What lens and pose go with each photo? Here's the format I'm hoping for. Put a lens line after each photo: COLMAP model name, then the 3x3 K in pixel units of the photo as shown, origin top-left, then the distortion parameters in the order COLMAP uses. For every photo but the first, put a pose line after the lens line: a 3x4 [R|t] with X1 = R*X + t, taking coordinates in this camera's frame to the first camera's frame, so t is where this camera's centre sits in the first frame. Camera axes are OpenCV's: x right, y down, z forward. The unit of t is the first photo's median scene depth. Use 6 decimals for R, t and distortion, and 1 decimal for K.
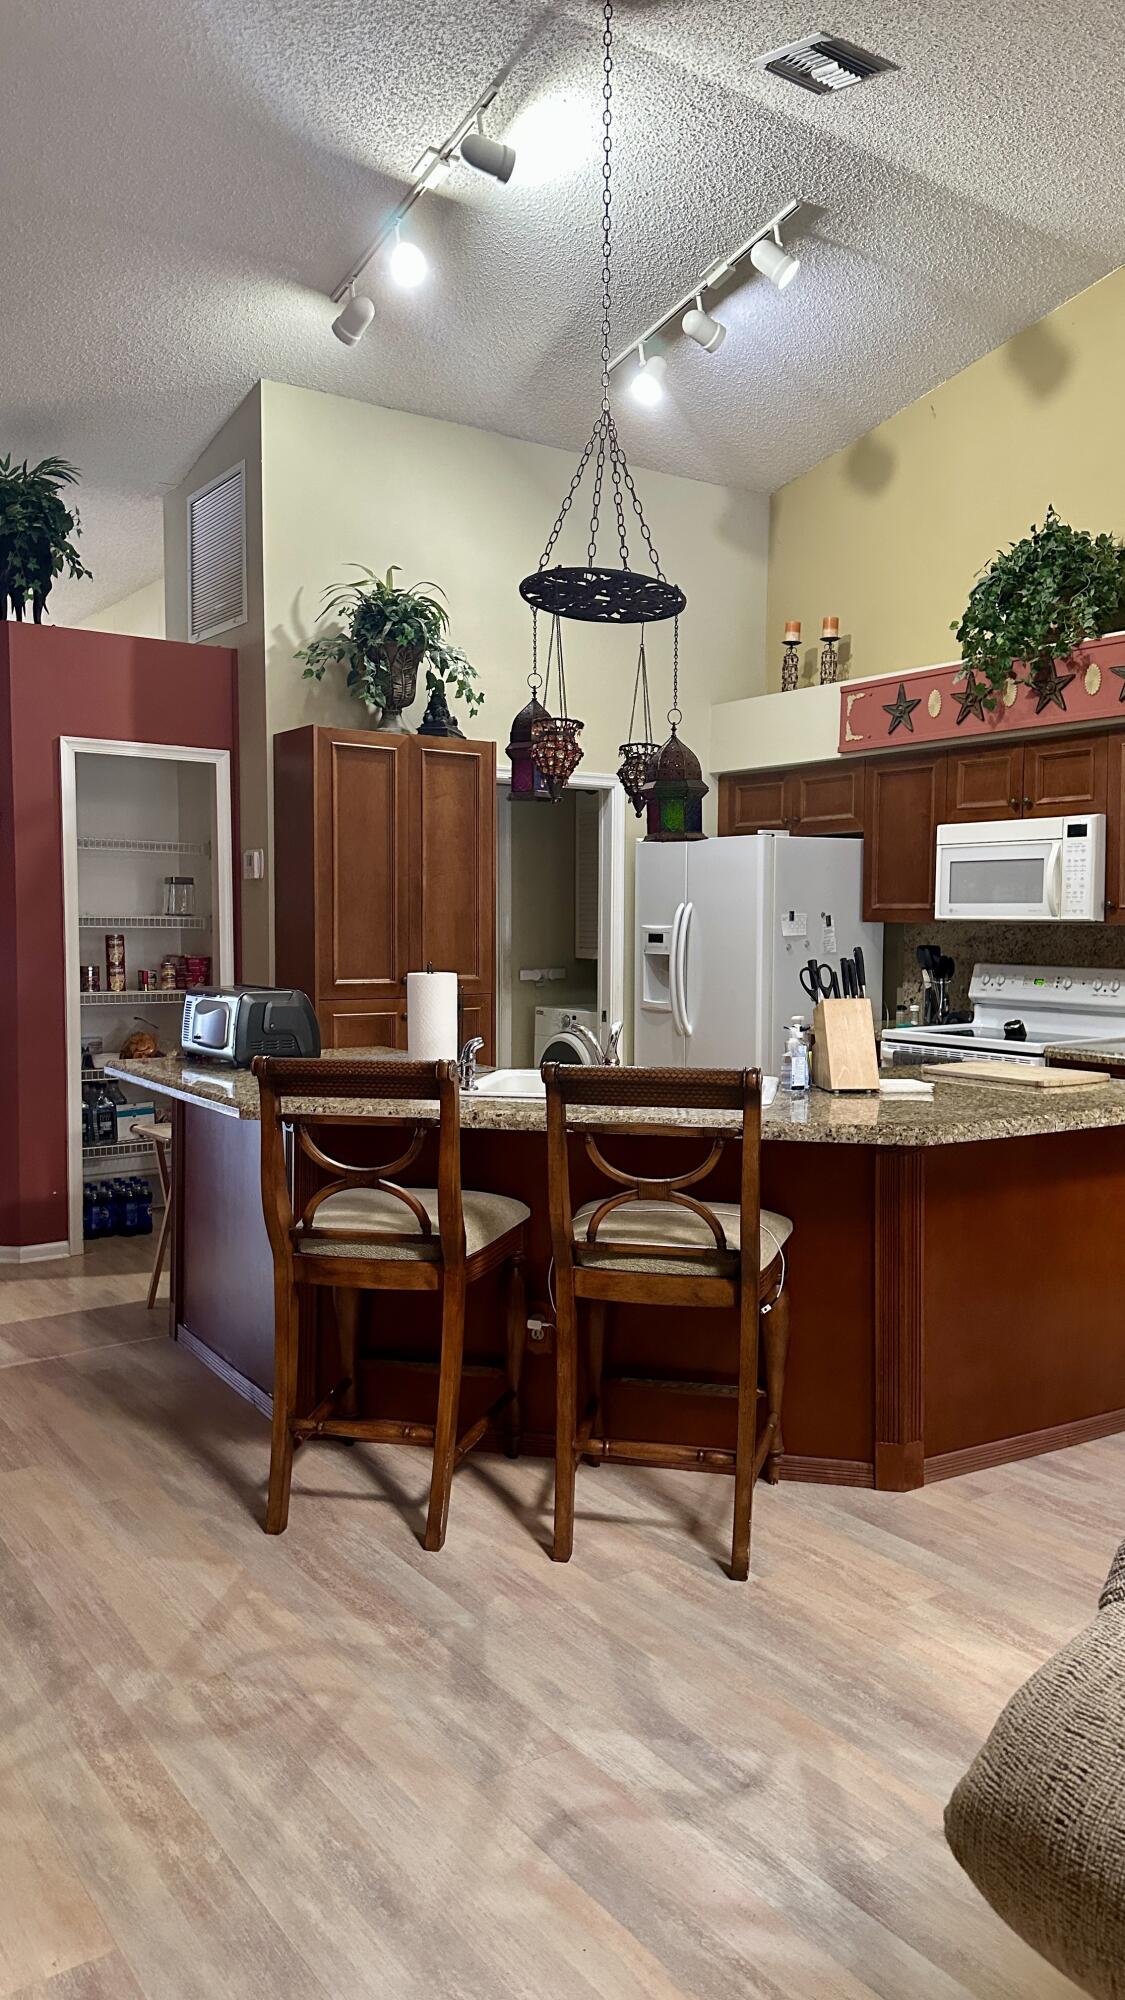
lens RADIAL K [[1400.0, 0, 549.9], [0, 1400.0, 998.8], [0, 0, 1]] dist [0.177367, -0.328828]
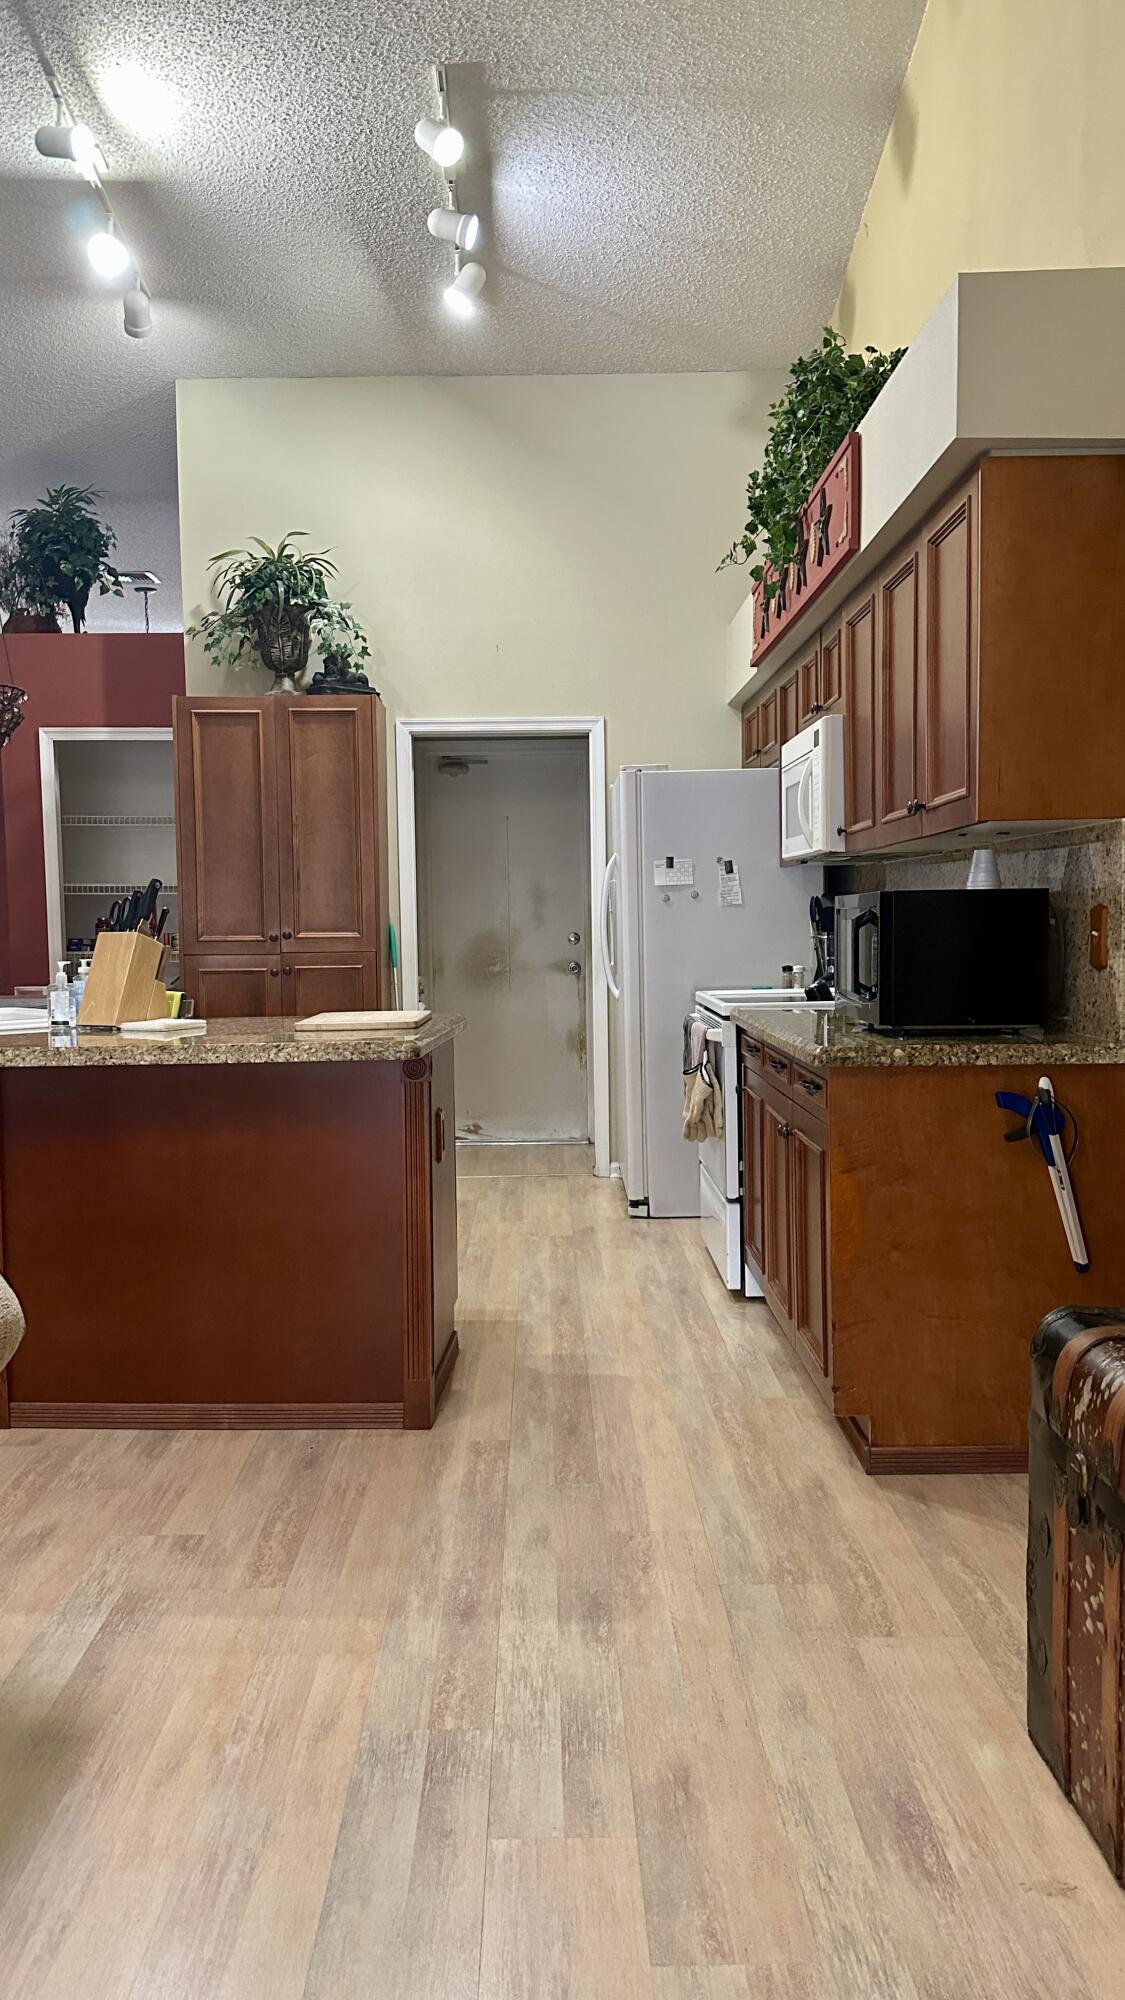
lens RADIAL K [[1498.8, 0, 562.5], [0, 1498.8, 1000.0], [0, 0, 1]] dist [0.096265, 0.000604]
pose [[0.817632, 0.016433, -0.575507, 0.700187], [-0.016371, 0.999852, 0.005291, 0.023590], [0.575509, 0.005095, 0.817780, 0.224727]]
